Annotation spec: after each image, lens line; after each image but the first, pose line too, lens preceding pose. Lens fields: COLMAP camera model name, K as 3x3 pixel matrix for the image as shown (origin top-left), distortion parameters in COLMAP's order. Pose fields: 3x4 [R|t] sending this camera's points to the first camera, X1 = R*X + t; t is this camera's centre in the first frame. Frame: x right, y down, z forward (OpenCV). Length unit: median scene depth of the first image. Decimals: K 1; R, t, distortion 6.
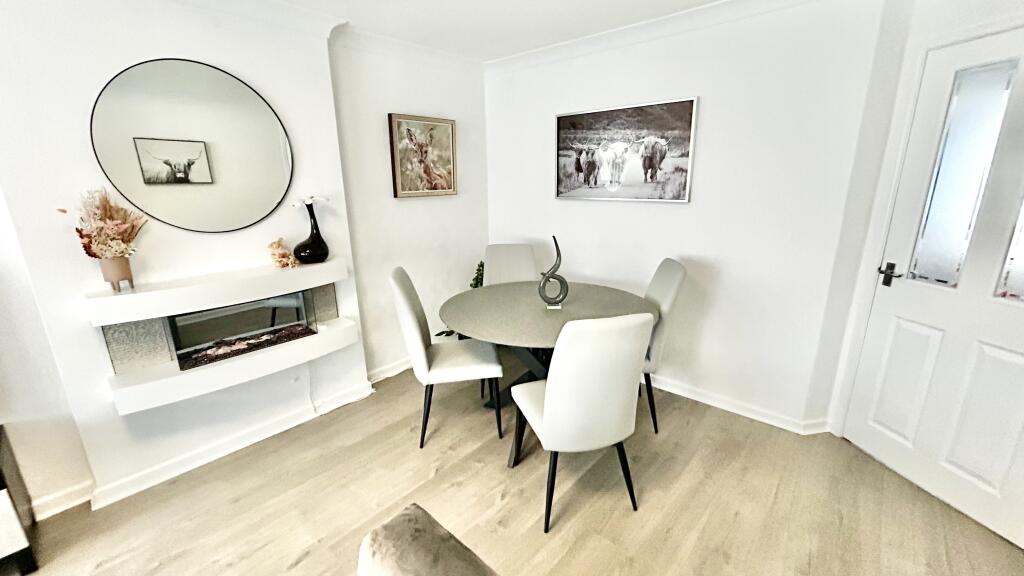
lens RADIAL K [[414.4, 0, 510.9], [0, 414.4, 293.8], [0, 0, 1]] dist [-0.007359, 0.001492]
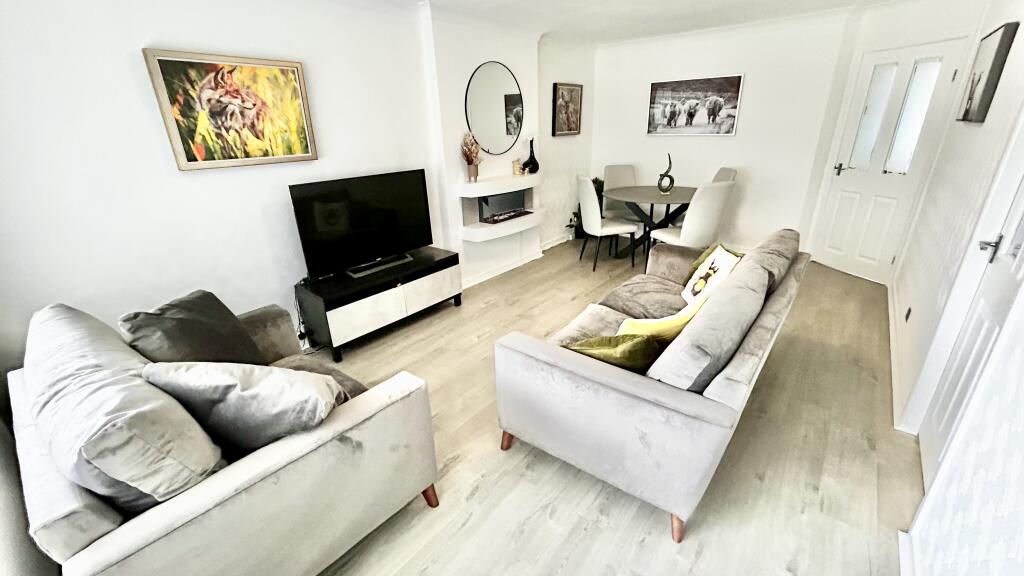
lens RADIAL K [[414.4, 0, 513.7], [0, 414.4, 288.2], [0, 0, 1]] dist [-0.007359, 0.001492]
pose [[0.999220, -0.028394, 0.027432, -0.501998], [0.025322, 0.993992, 0.106482, 0.187918], [-0.030291, -0.105705, 0.993936, -0.687098]]
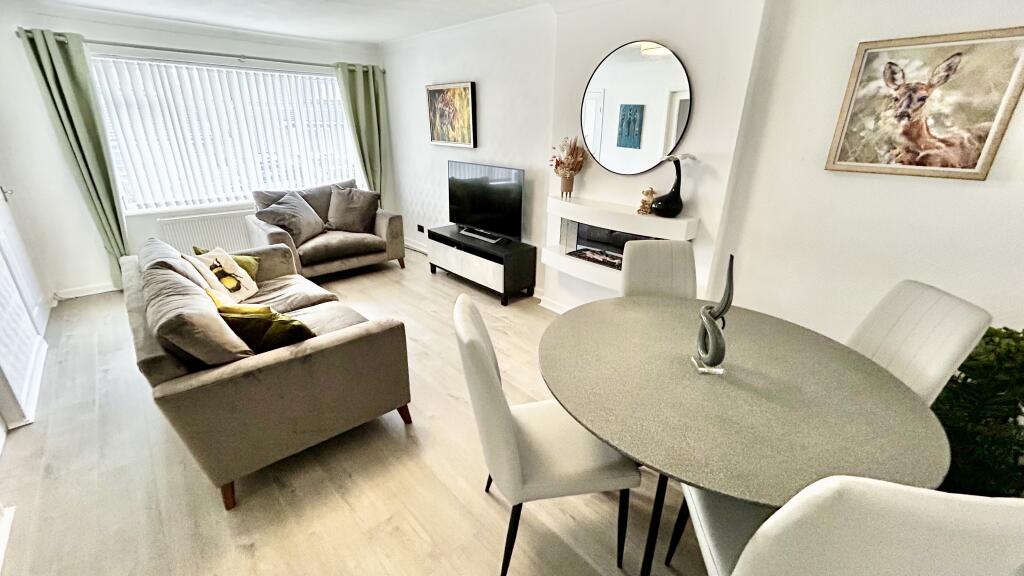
lens RADIAL K [[414.4, 0, 509.7], [0, 414.4, 291.3], [0, 0, 1]] dist [-0.007359, 0.001492]
pose [[-0.108869, 0.378176, -0.919310, 0.518012], [-0.285811, 0.873848, 0.393322, -0.174647], [0.952082, 0.305570, 0.012952, 0.544053]]
